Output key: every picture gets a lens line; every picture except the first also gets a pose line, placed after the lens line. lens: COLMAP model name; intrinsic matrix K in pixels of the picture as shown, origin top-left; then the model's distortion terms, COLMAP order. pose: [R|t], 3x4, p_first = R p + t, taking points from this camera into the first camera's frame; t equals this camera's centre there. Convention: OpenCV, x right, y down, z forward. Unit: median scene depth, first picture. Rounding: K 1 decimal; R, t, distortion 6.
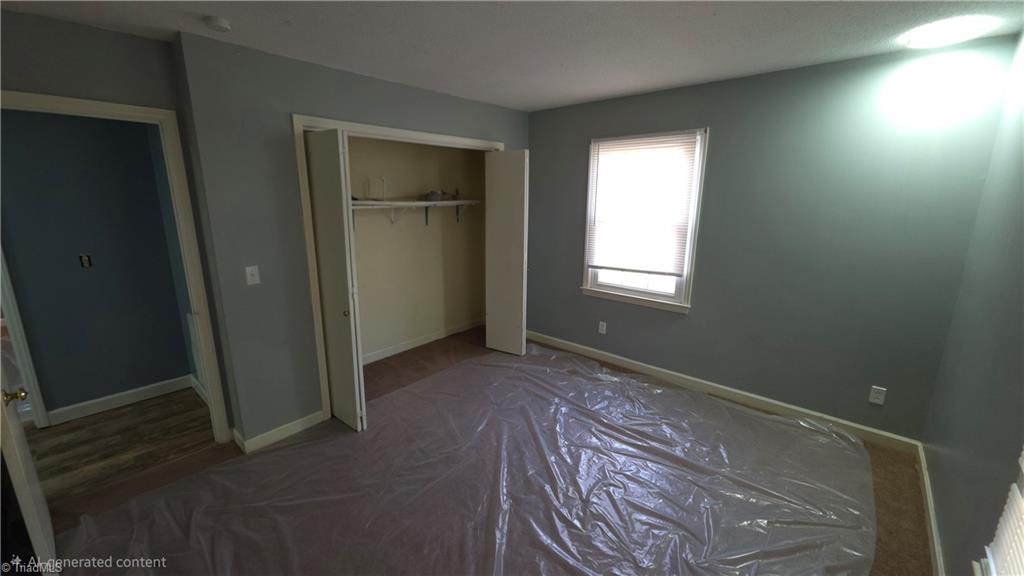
lens RADIAL K [[400.9, 0, 513.0], [0, 400.9, 281.7], [0, 0, 1]] dist [-0.012415, -0.000327]
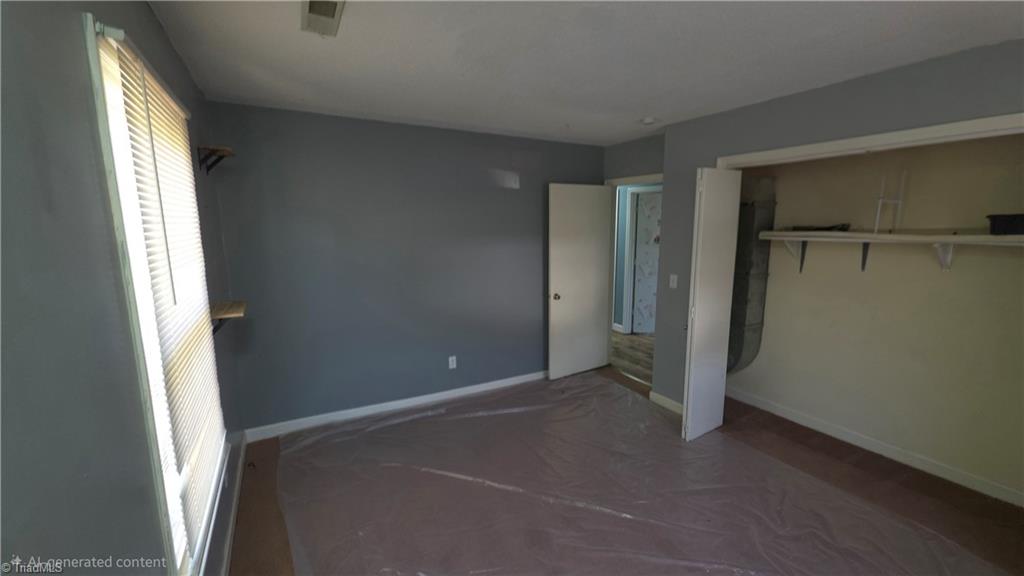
lens RADIAL K [[400.9, 0, 513.0], [0, 400.9, 281.7], [0, 0, 1]] dist [-0.012415, -0.000327]
pose [[-0.320907, 0.147974, -0.935480, 0.895148], [-0.193864, 0.956544, 0.217809, -0.227644], [0.927057, 0.251252, -0.278275, 0.952970]]
